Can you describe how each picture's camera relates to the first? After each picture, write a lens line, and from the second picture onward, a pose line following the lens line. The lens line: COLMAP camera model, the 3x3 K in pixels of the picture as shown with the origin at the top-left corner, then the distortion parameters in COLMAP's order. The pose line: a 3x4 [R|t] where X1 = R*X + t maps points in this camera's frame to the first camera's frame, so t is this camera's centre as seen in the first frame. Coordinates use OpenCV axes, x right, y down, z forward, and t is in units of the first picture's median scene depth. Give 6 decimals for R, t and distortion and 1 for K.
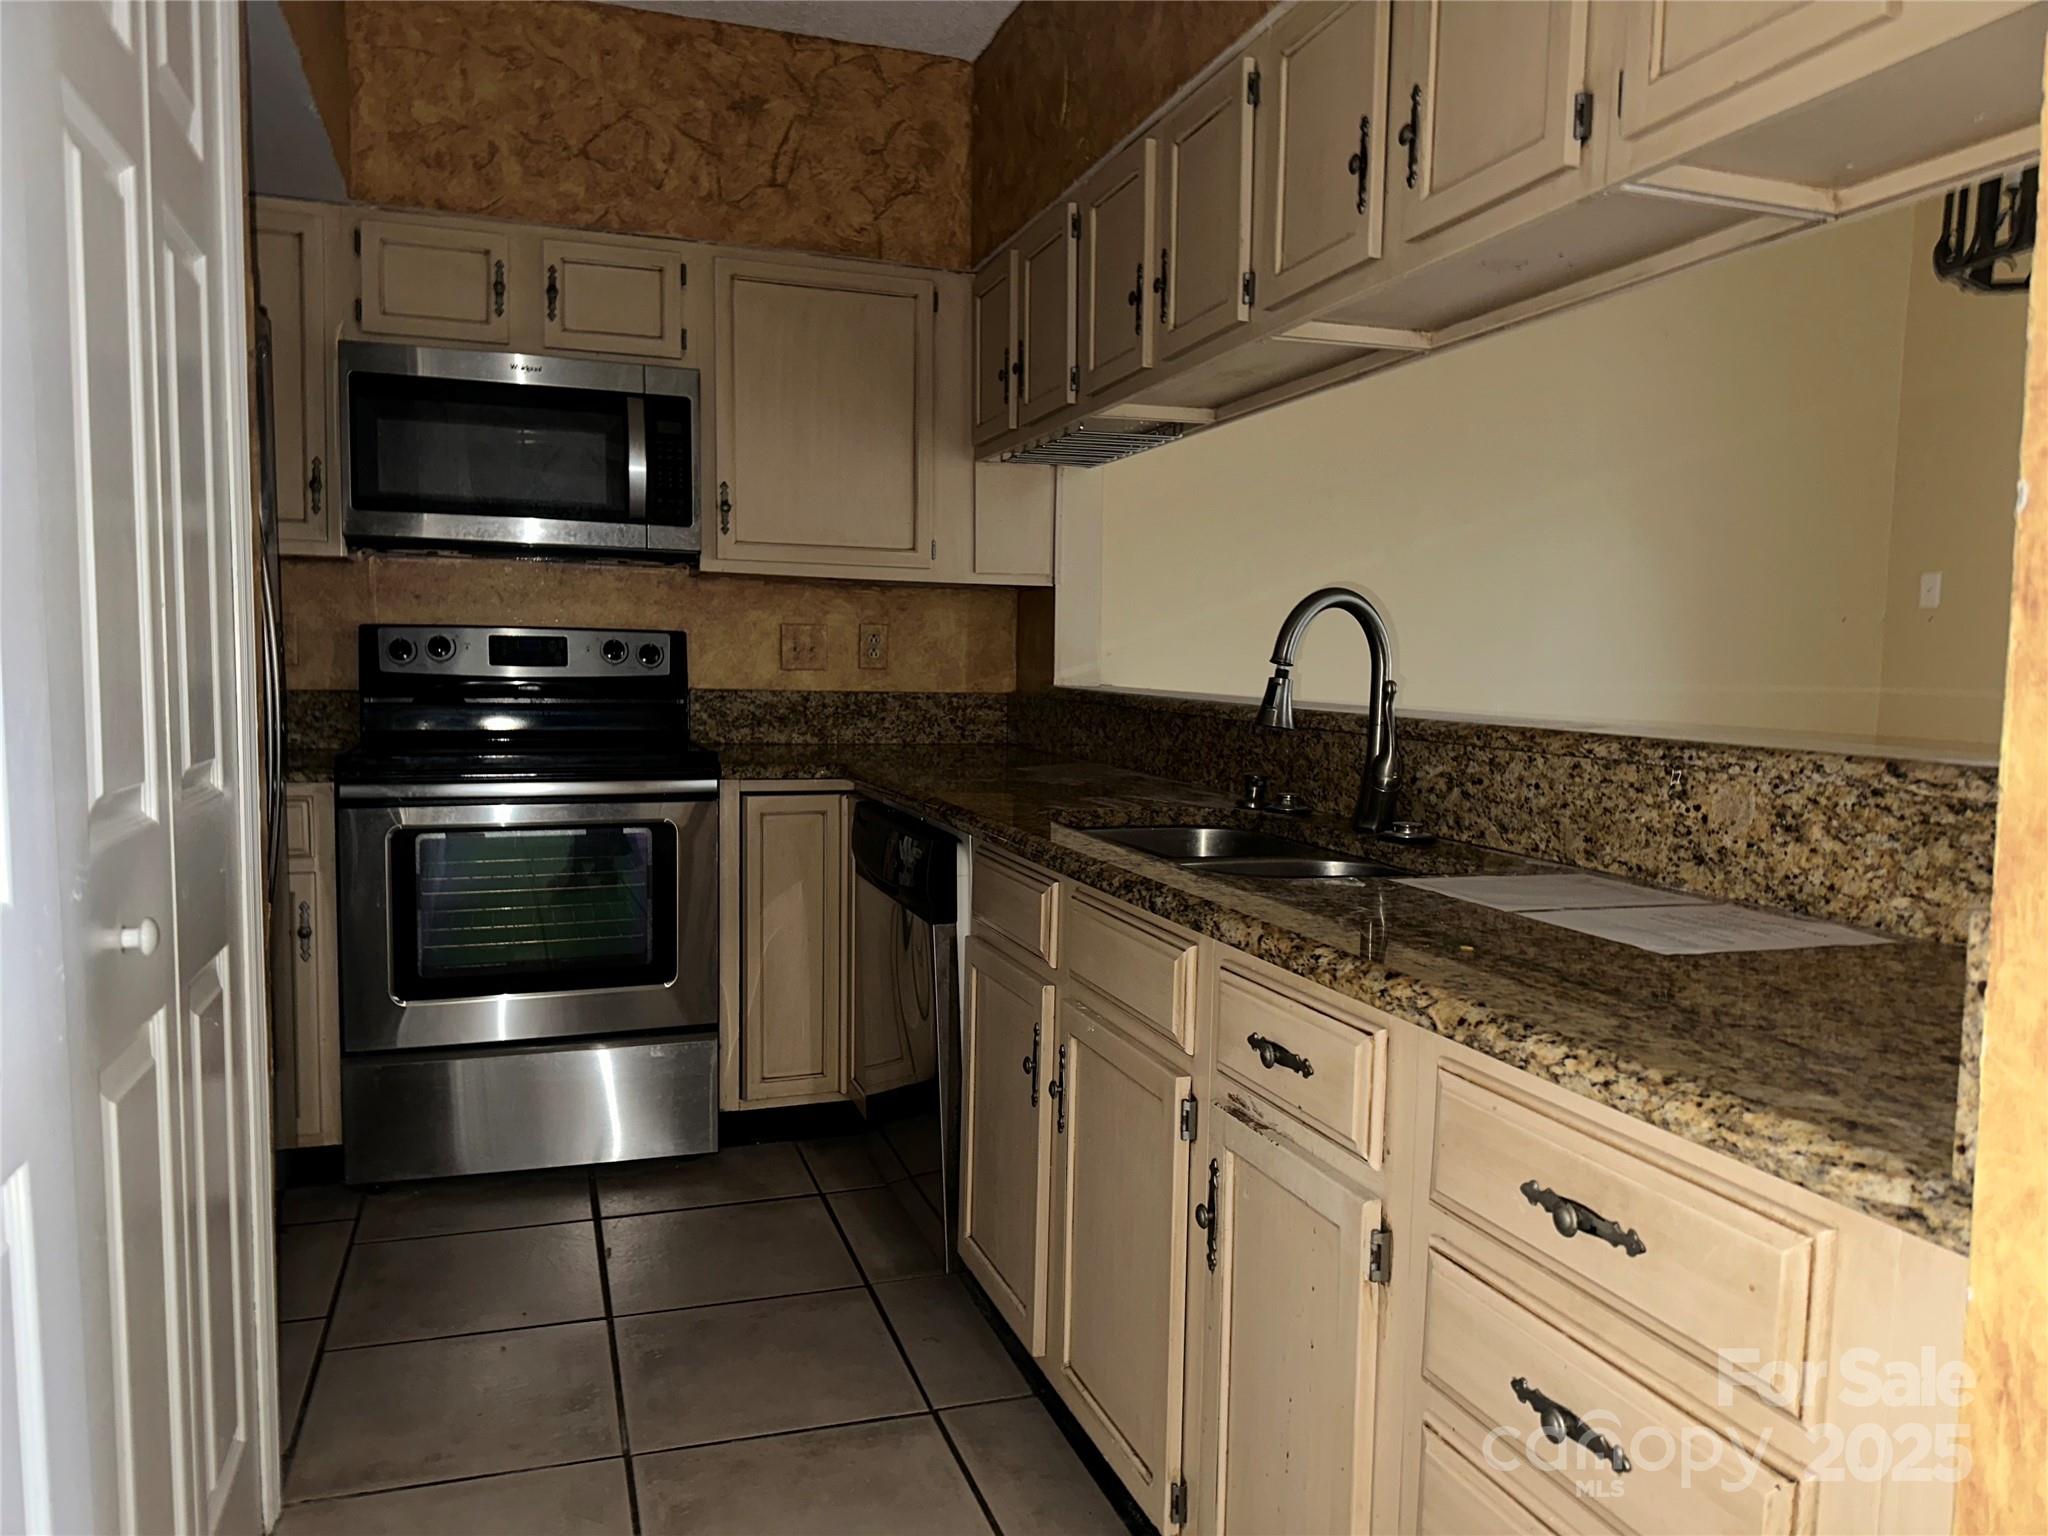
lens RADIAL K [[1432.2, 0, 1021.7], [0, 1432.2, 770.6], [0, 0, 1]] dist [0.053385, -0.015078]
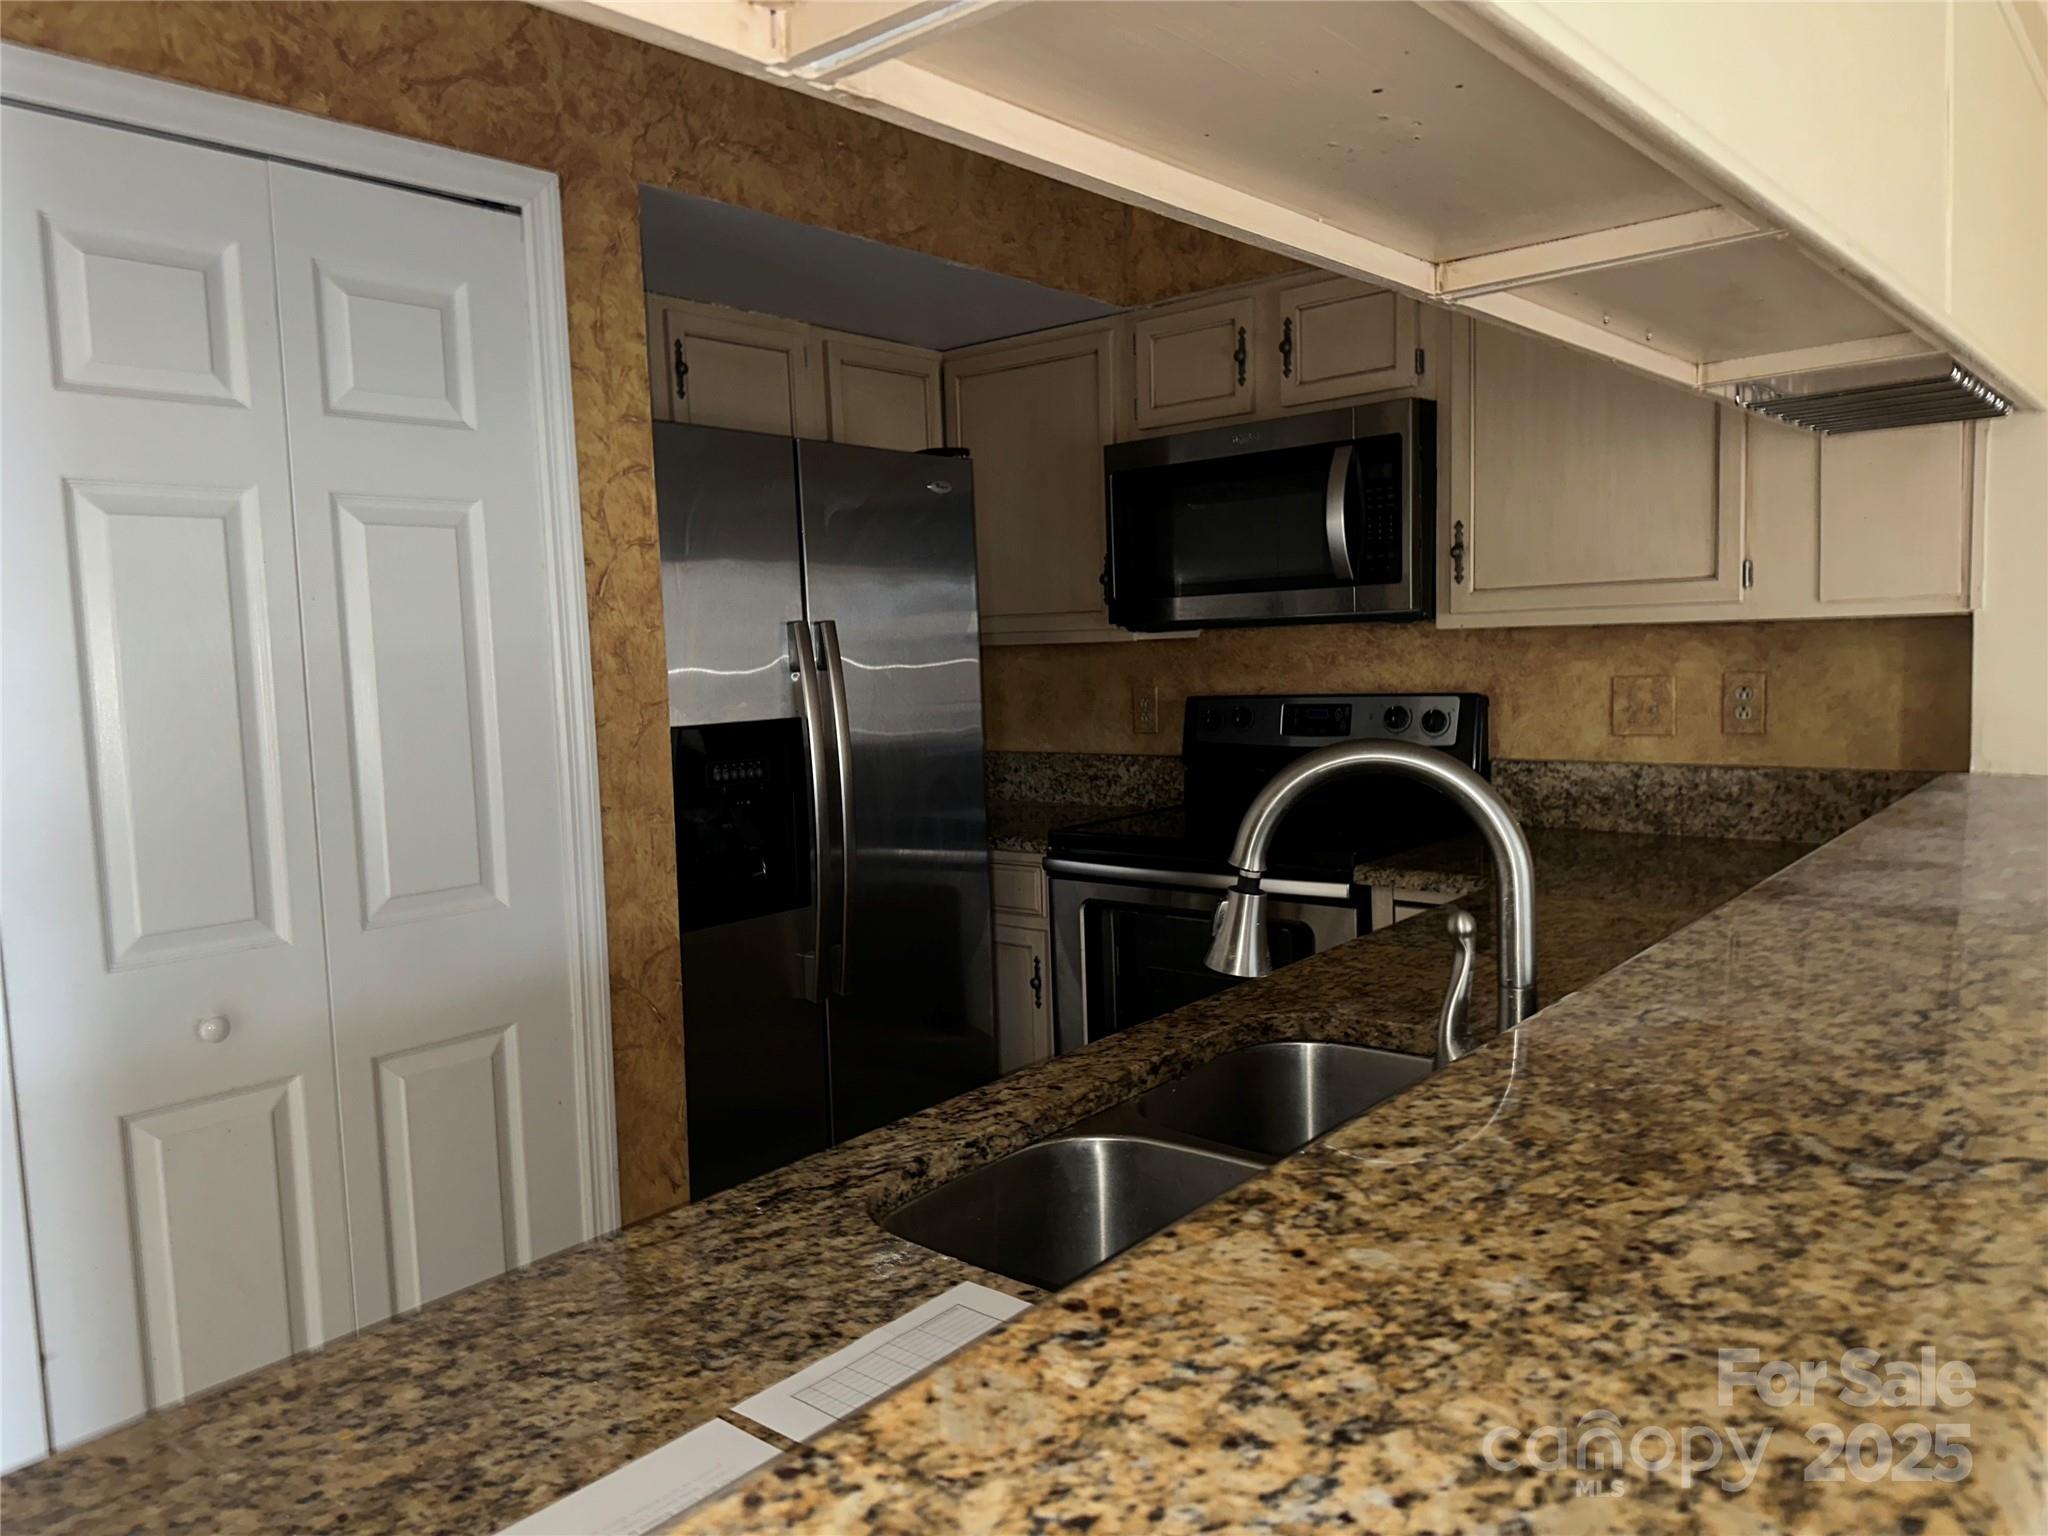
lens RADIAL K [[1432.2, 0, 1024.6], [0, 1432.2, 773.4], [0, 0, 1]] dist [0.053385, -0.015078]
pose [[0.509552, 0.041205, -0.859453, 0.349697], [-0.022133, 0.999150, 0.034780, -0.071036], [0.860155, 0.001300, 0.510031, 0.326551]]
